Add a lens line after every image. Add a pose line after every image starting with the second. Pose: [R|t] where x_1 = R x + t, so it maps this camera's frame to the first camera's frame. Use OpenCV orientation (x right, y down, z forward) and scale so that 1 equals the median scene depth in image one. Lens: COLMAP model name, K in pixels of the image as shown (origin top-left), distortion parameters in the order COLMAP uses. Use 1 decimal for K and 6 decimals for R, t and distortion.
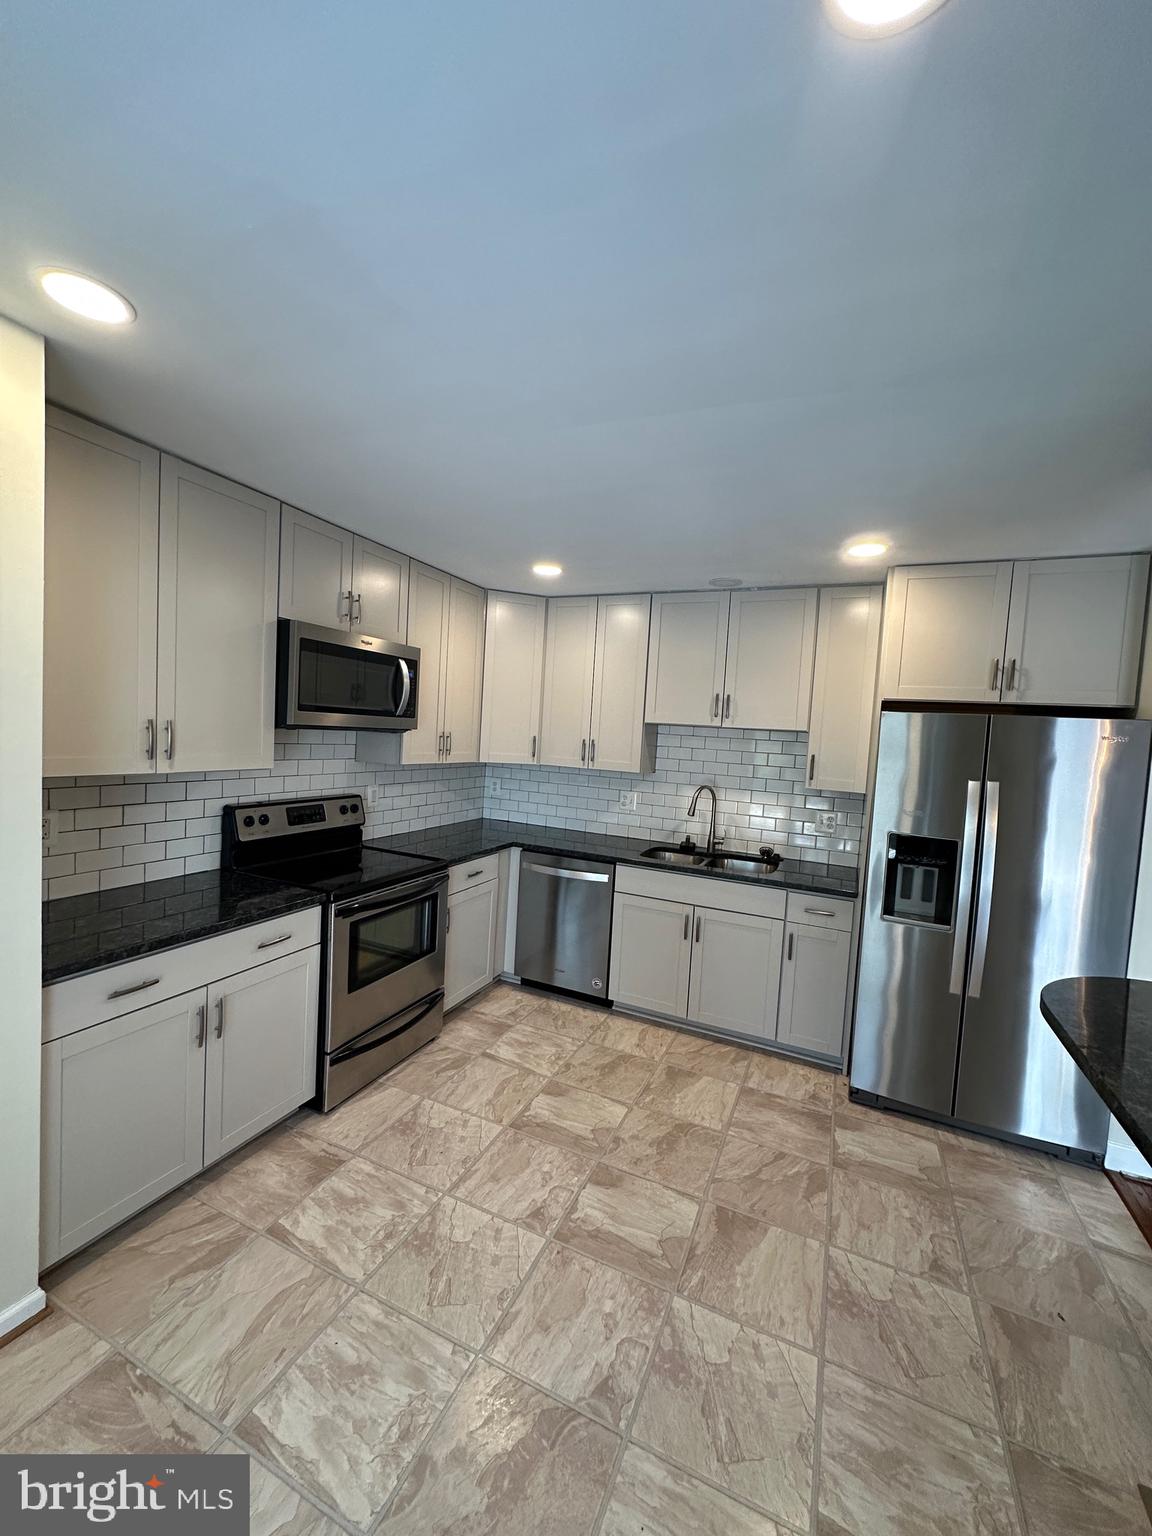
lens RADIAL K [[610.2, 0, 576.1], [0, 610.2, 764.8], [0, 0, 1]] dist [-0.000140, 0.000285]
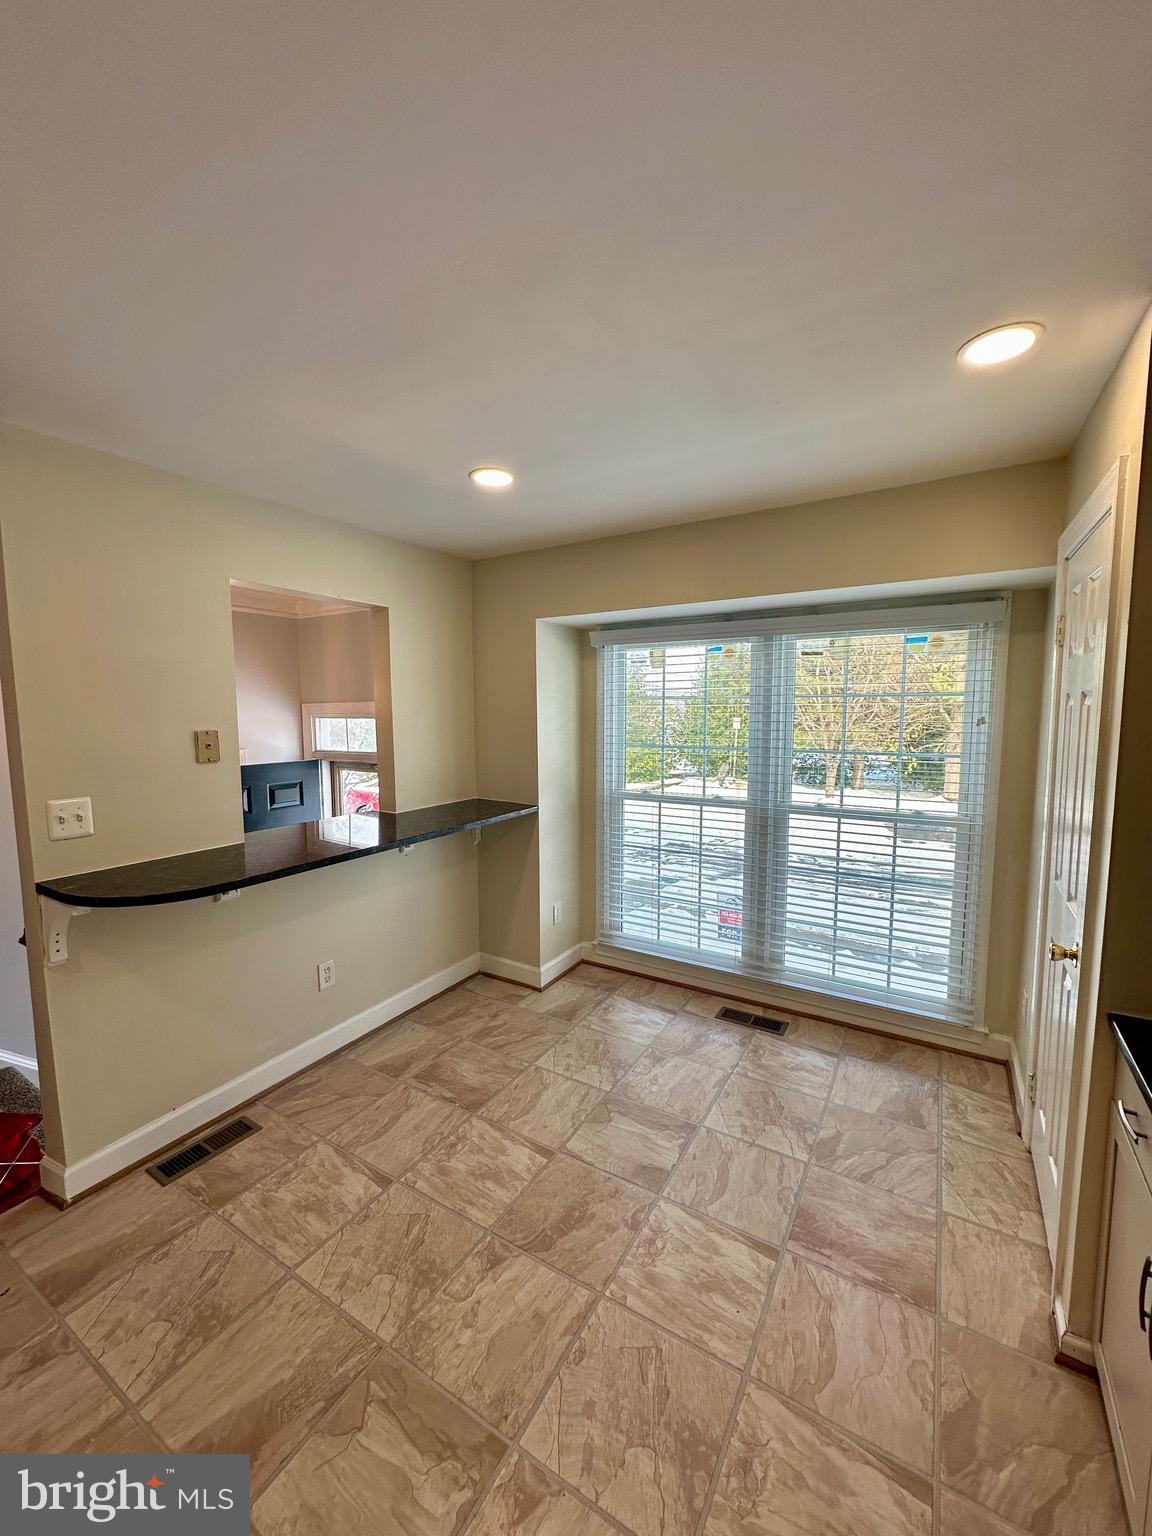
lens RADIAL K [[610.2, 0, 576.3], [0, 610.2, 763.9], [0, 0, 1]] dist [-0.000140, 0.000285]
pose [[-0.991639, -0.065859, 0.110973, -0.047364], [-0.047866, 0.986337, 0.157634, -0.035322], [-0.119838, 0.151004, -0.981242, 0.526257]]
